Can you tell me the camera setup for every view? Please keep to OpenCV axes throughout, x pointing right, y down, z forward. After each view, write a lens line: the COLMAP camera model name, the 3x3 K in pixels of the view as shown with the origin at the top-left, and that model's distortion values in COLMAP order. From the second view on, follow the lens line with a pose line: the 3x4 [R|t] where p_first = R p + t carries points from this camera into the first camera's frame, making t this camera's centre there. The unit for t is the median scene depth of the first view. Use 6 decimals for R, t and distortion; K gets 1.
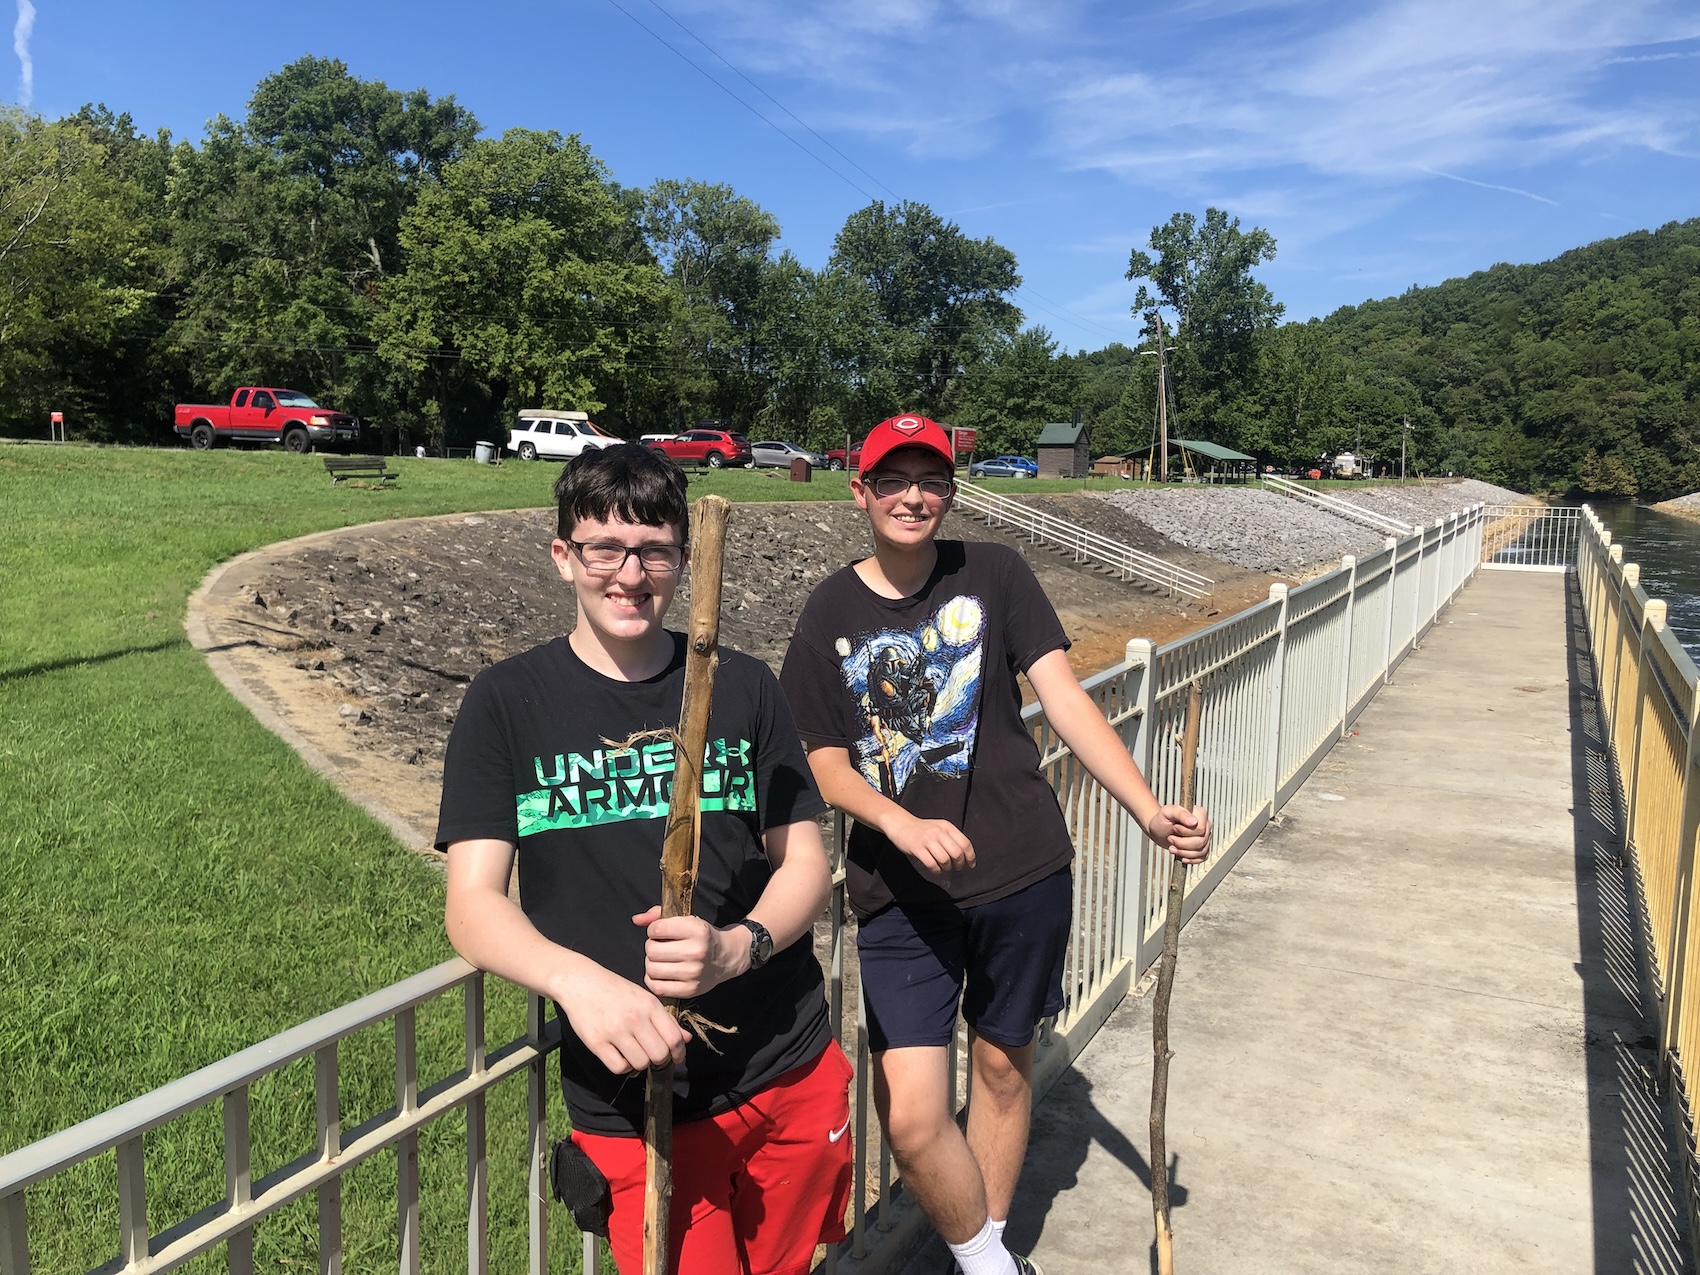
lens RADIAL K [[1415.0, 0, 850.0], [0, 1415.0, 637.5], [0, 0, 1]] dist [0.006576, 0.057888]
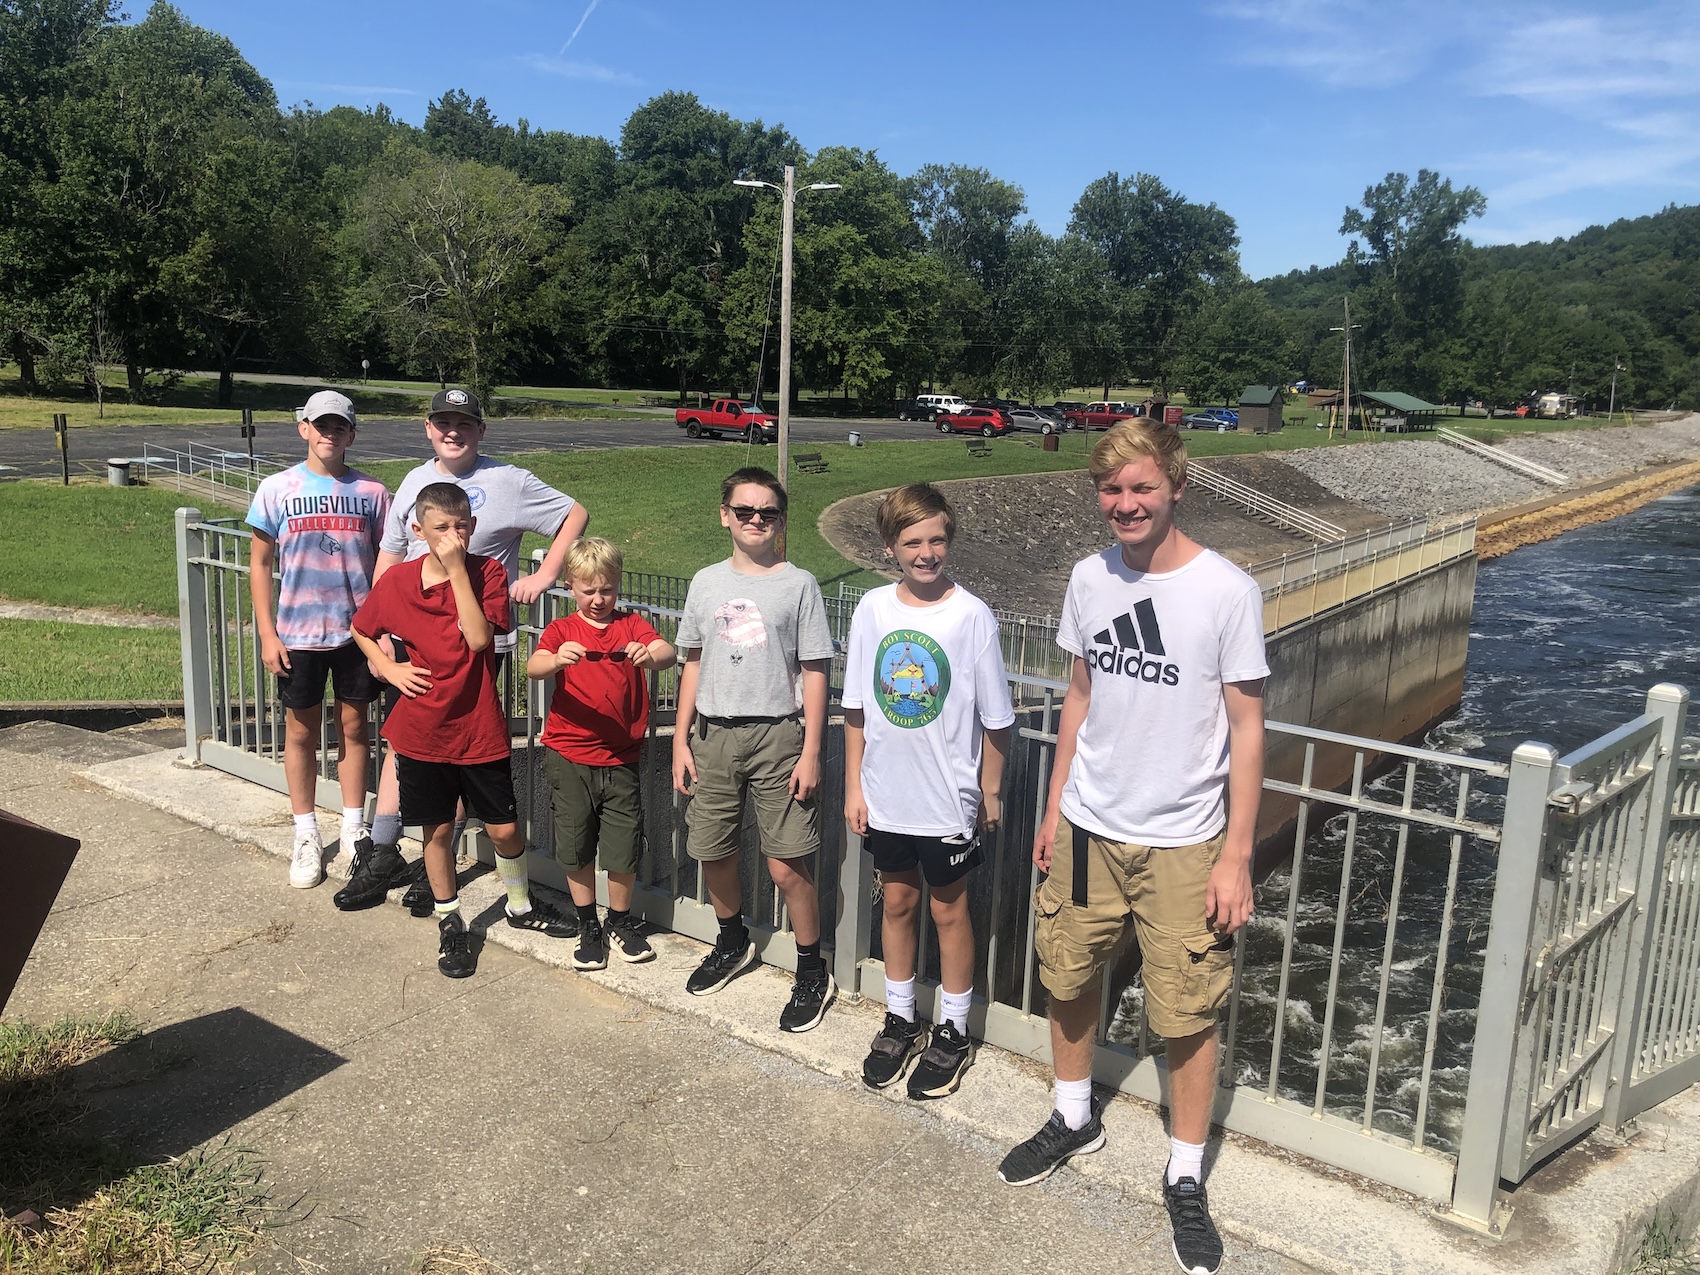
lens RADIAL K [[1409.3, 0, 850.0], [0, 1409.3, 637.5], [0, 0, 1]] dist [0.008627, 0.003429]
pose [[0.988531, 0.042851, -0.144809, -0.006419], [-0.033187, 0.997099, 0.068506, -0.004023], [0.147325, -0.062915, 0.987085, -0.131596]]
